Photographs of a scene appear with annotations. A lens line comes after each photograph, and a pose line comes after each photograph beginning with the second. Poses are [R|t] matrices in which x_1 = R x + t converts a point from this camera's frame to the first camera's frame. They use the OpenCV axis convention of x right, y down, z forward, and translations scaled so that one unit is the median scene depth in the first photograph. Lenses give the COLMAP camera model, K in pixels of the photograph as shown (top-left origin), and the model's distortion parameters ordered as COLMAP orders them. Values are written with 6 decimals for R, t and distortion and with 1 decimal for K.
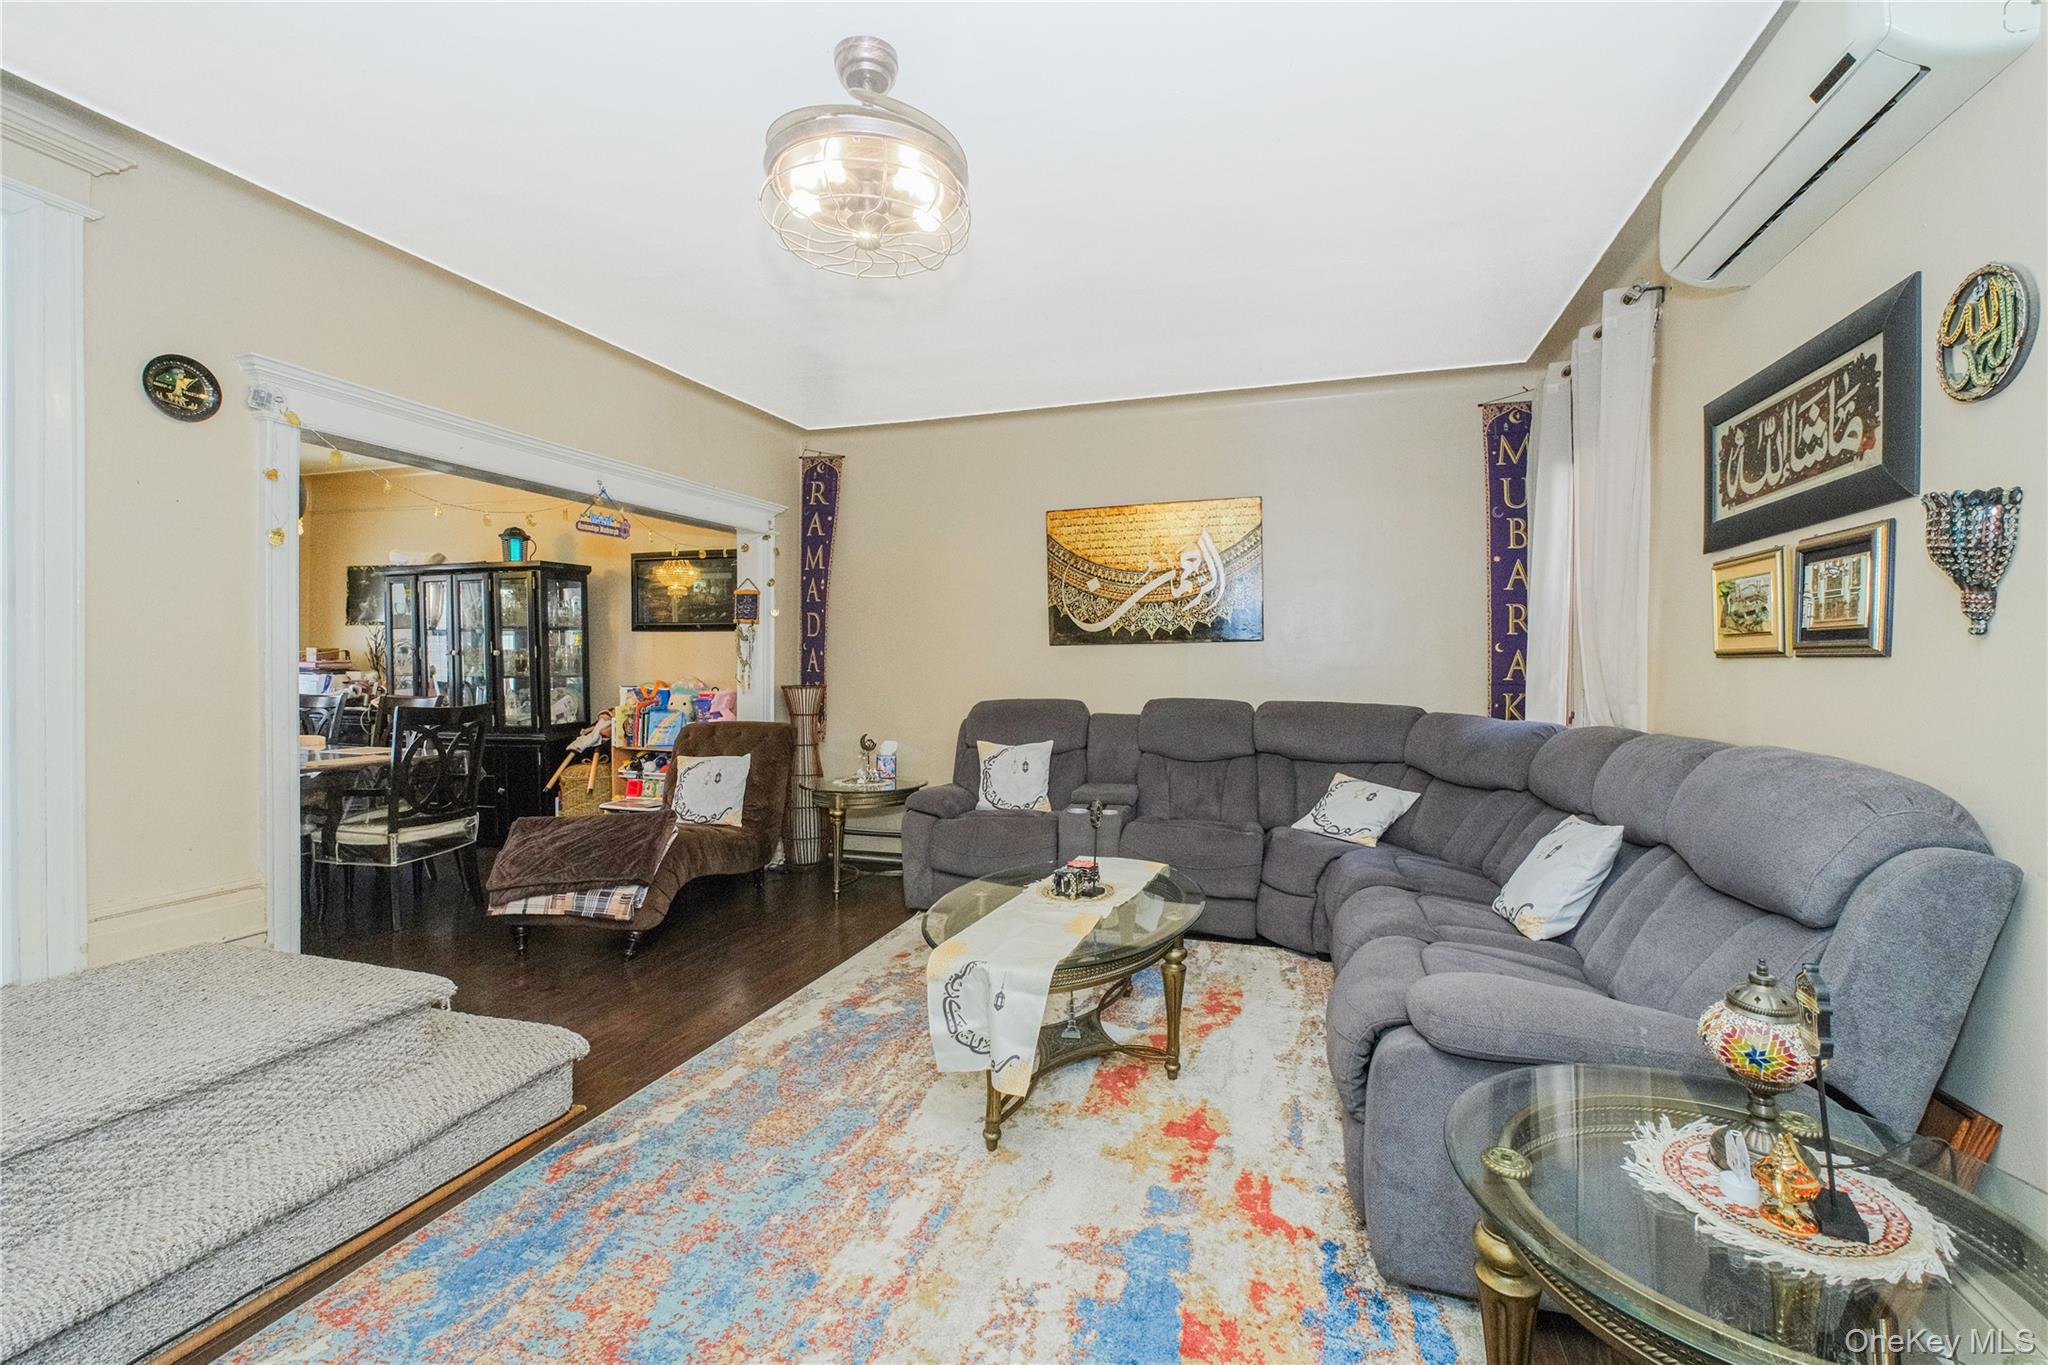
lens RADIAL K [[852.8, 0, 1022.7], [0, 852.8, 671.5], [0, 0, 1]] dist [-0.001918, -0.000201]
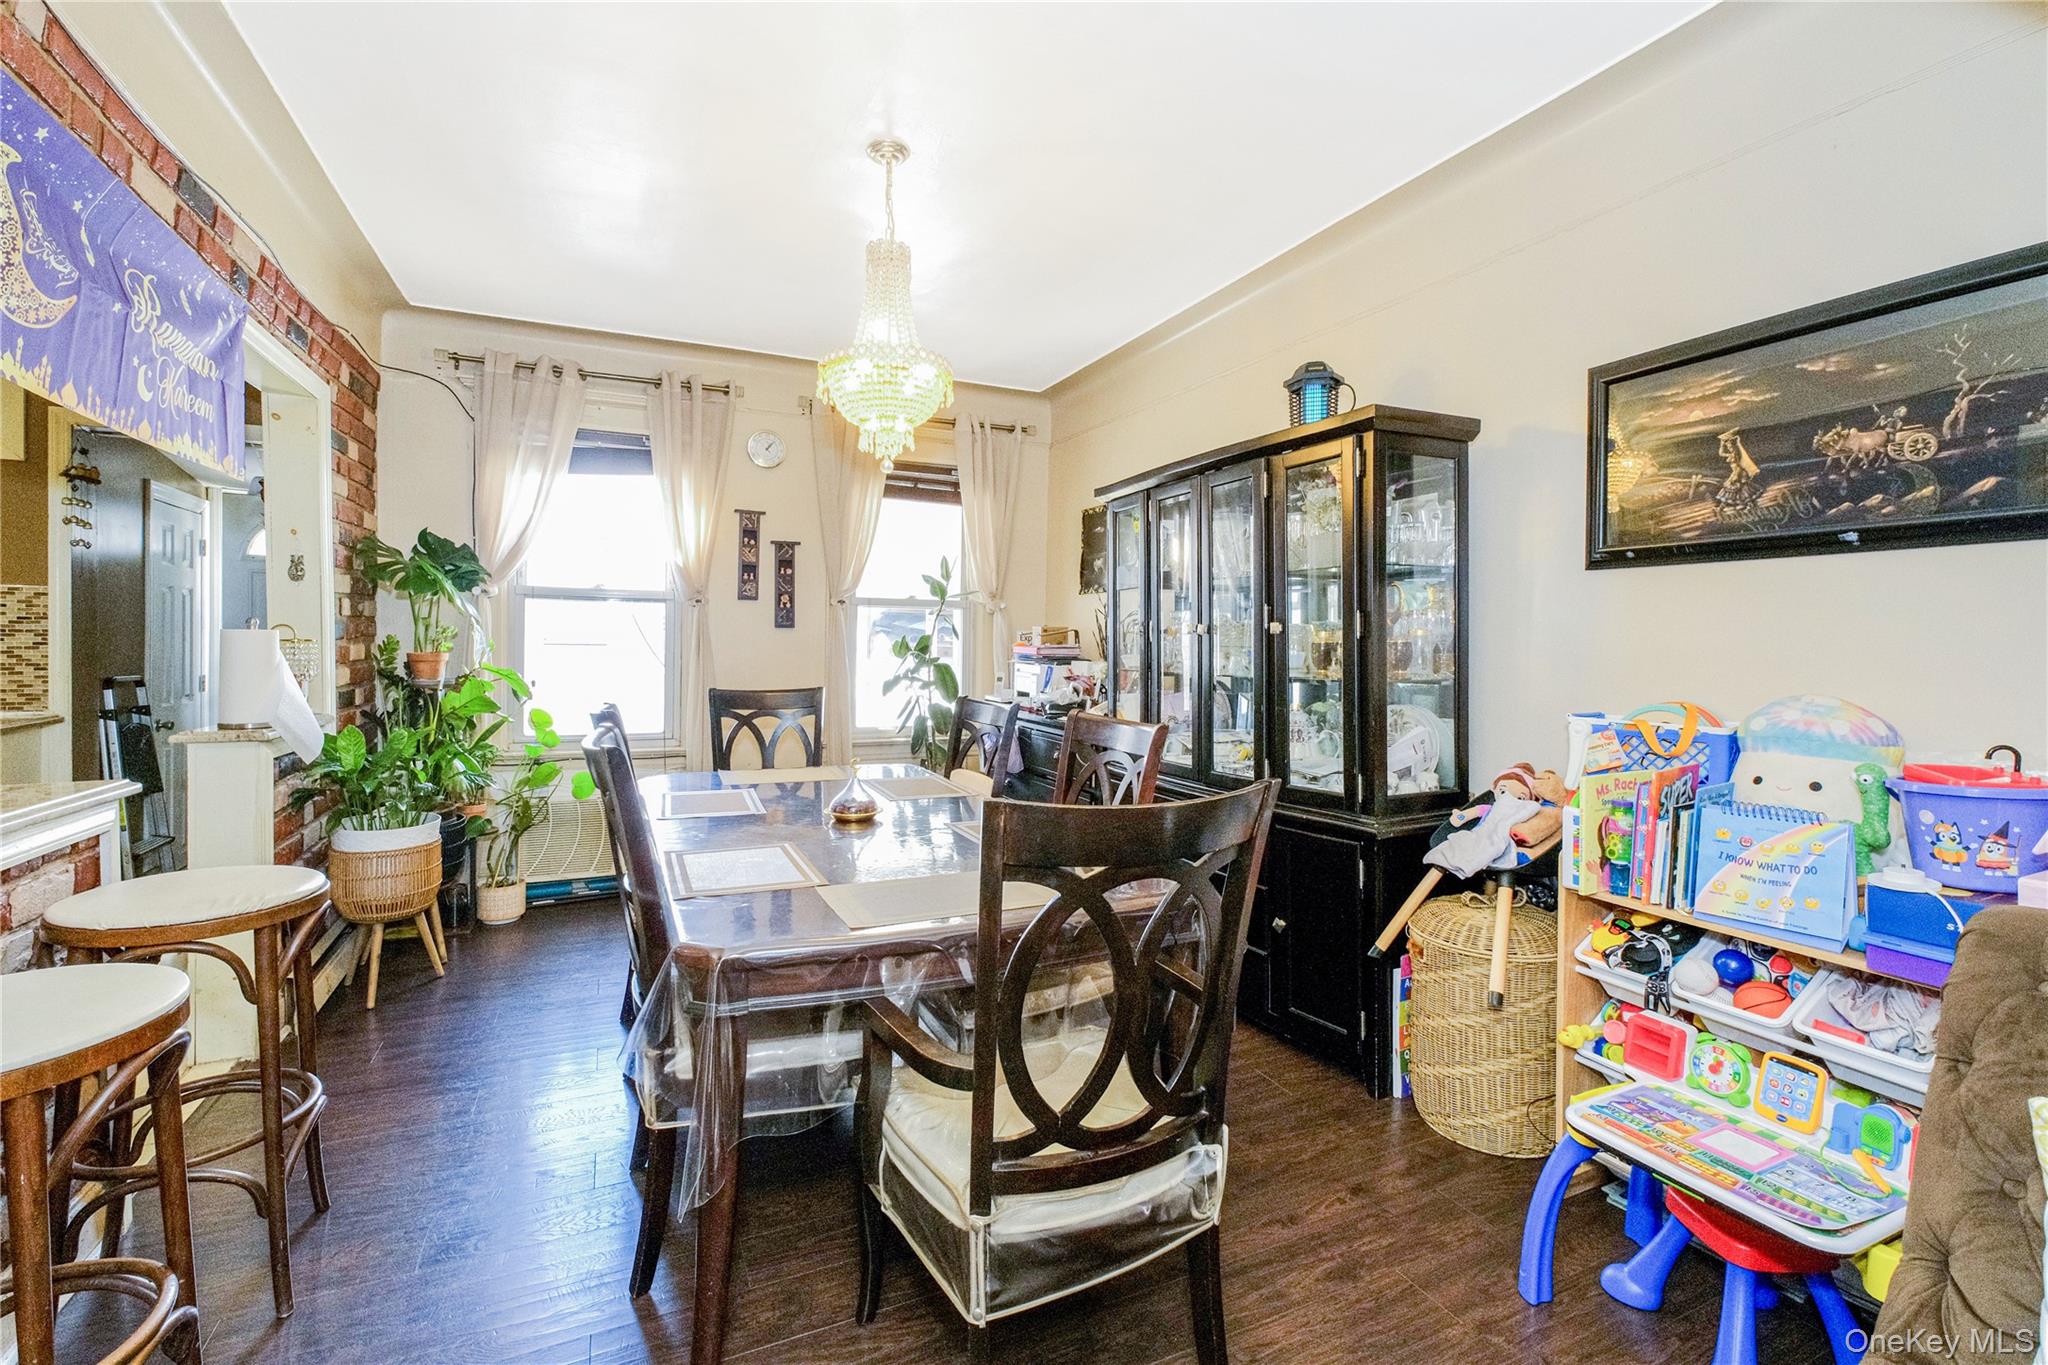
lens RADIAL K [[852.8, 0, 1022.7], [0, 852.8, 671.5], [0, 0, 1]] dist [-0.001918, -0.000201]
pose [[0.680099, 0.024185, -0.732721, -0.362794], [-0.009774, 0.999666, 0.023924, -0.008127], [0.733055, -0.009109, 0.680109, 0.571141]]
